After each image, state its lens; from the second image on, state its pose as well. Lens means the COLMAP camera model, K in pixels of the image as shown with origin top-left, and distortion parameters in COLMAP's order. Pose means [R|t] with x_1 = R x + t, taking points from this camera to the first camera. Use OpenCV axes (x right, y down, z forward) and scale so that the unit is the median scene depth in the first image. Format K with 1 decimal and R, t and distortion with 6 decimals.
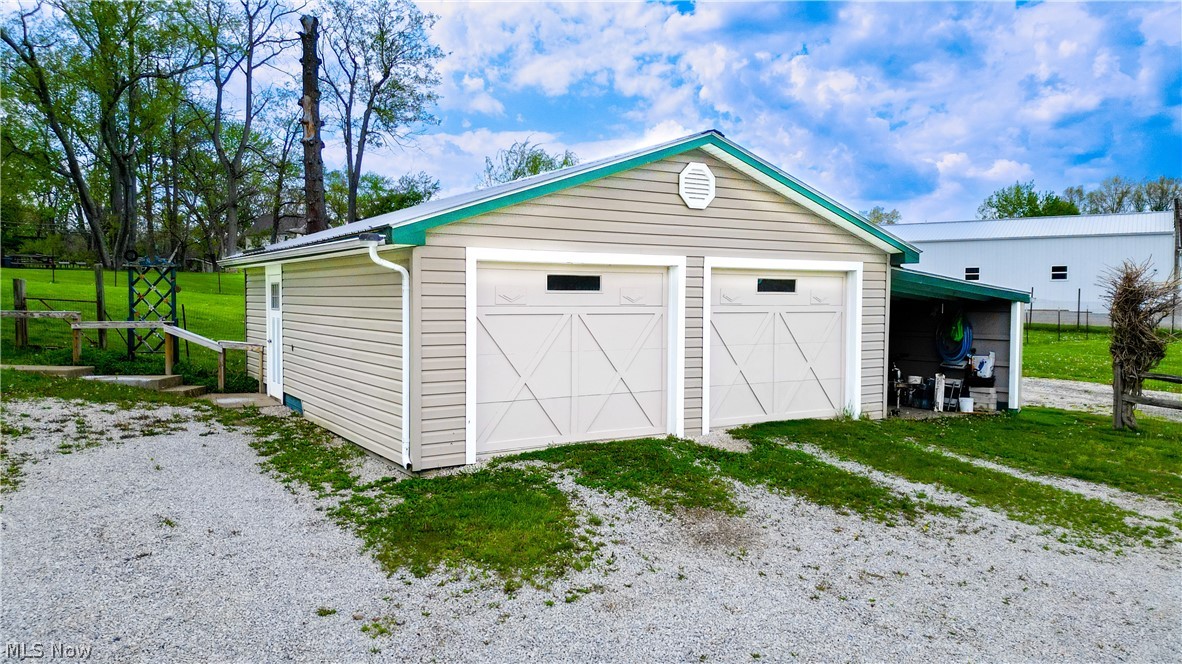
lens RADIAL K [[827.7, 0, 595.6], [0, 827.7, 335.3], [0, 0, 1]] dist [0.064390, -0.064366]
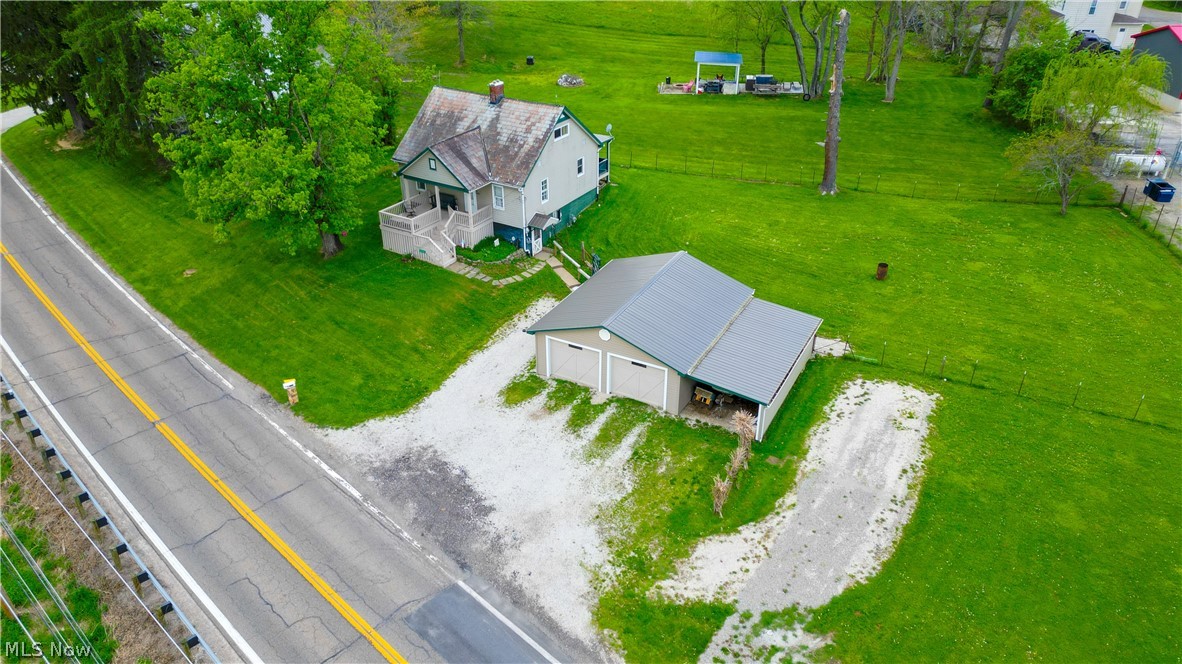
lens RADIAL K [[827.7, 0, 596.0], [0, 827.7, 337.1], [0, 0, 1]] dist [0.064390, -0.064366]
pose [[0.486205, 0.431410, -0.759928, 2.306558], [-0.040463, 0.879819, 0.473583, -1.521492], [0.872908, -0.199510, 0.445228, -0.510772]]
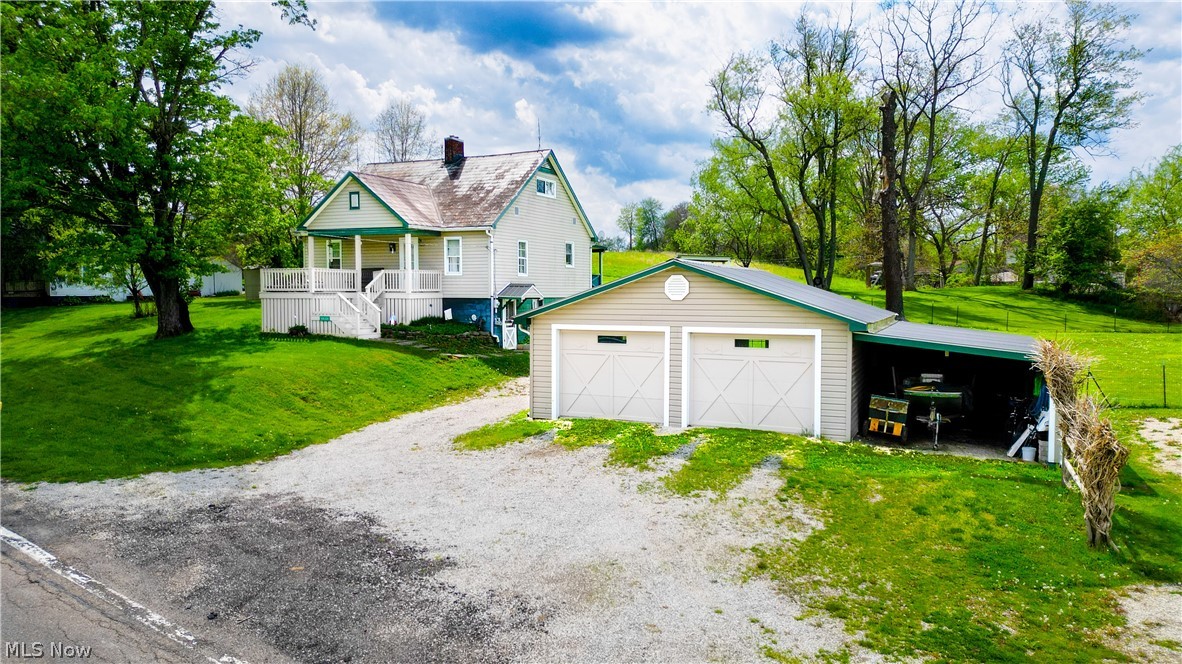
lens RADIAL K [[827.7, 0, 594.8], [0, 827.7, 336.3], [0, 0, 1]] dist [0.064390, -0.064366]
pose [[0.559344, 0.042466, -0.827847, 1.226779], [-0.038906, 0.998931, 0.024955, -0.092243], [0.828022, 0.018250, 0.560398, -0.117590]]
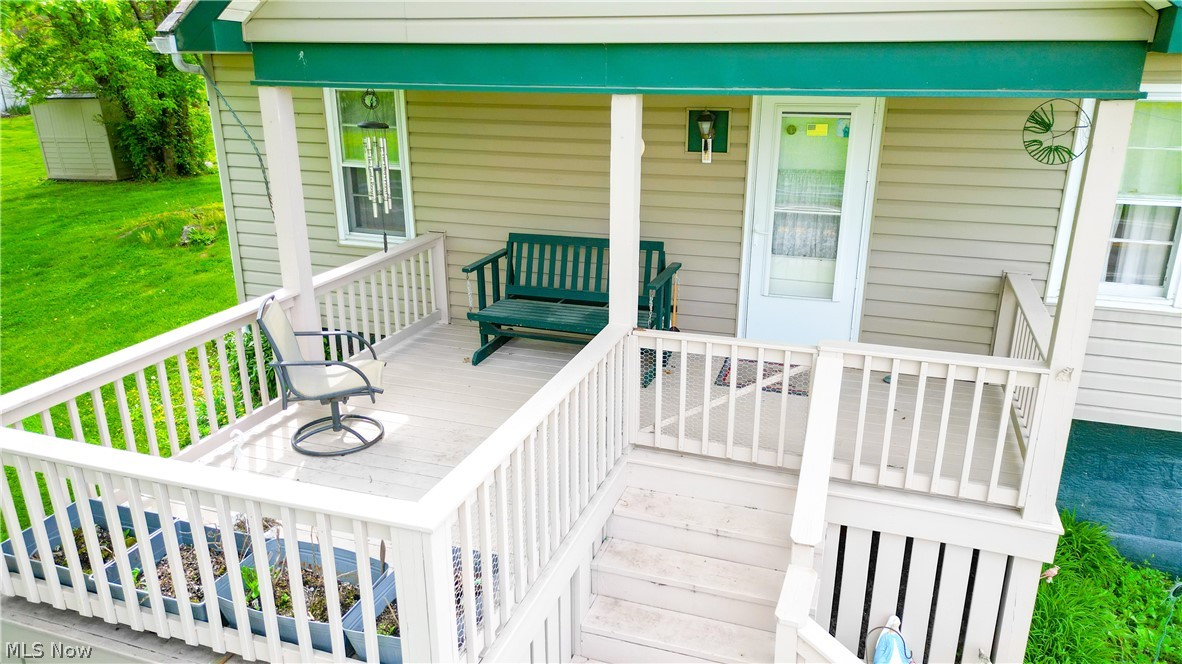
lens RADIAL K [[827.7, 0, 589.4], [0, 827.7, 338.5], [0, 0, 1]] dist [0.064390, -0.064366]
pose [[0.649986, 0.244228, -0.719633, -0.956242], [-0.030646, 0.954605, 0.296292, -0.307975], [0.759328, -0.170532, 0.627965, 0.425089]]
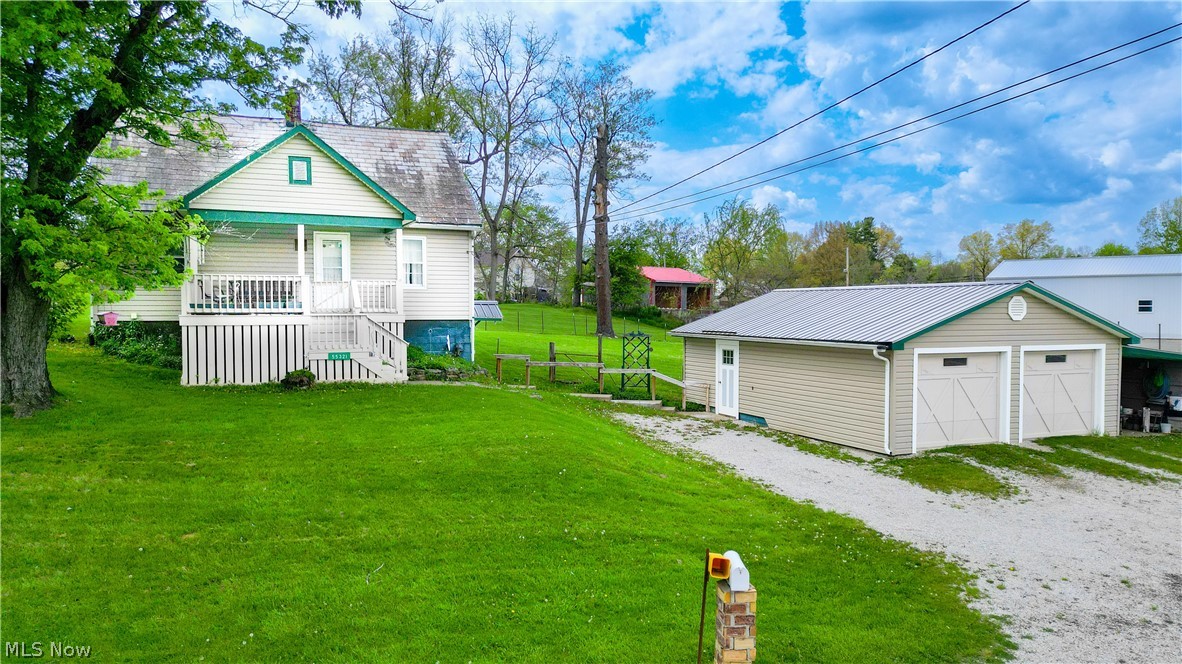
lens RADIAL K [[827.7, 0, 598.1], [0, 827.7, 334.2], [0, 0, 1]] dist [0.064390, -0.064366]
pose [[0.990192, 0.002257, -0.139694, -0.446799], [-0.004530, 0.999862, -0.015954, -0.071689], [0.139639, 0.016431, 0.990066, -0.810653]]
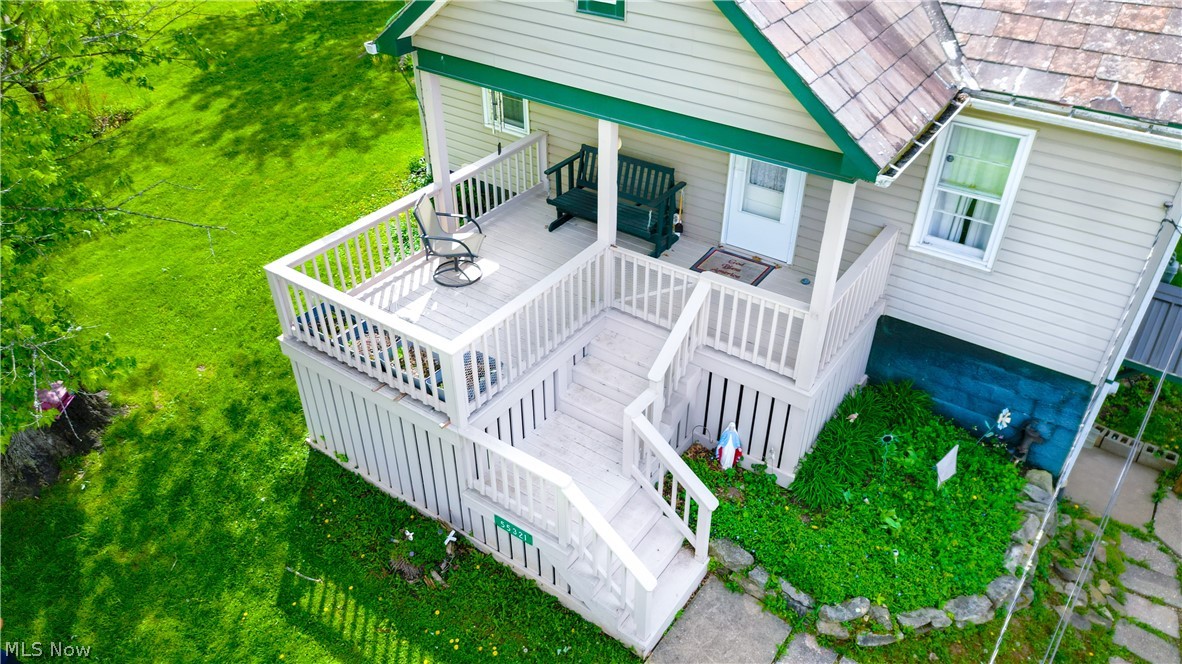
lens RADIAL K [[827.7, 0, 588.8], [0, 827.7, 340.5], [0, 0, 1]] dist [0.064390, -0.064366]
pose [[0.413767, 0.530612, -0.739762, -0.689723], [-0.038694, 0.822099, 0.568028, -0.516602], [0.909560, -0.206407, 0.360689, 0.409915]]
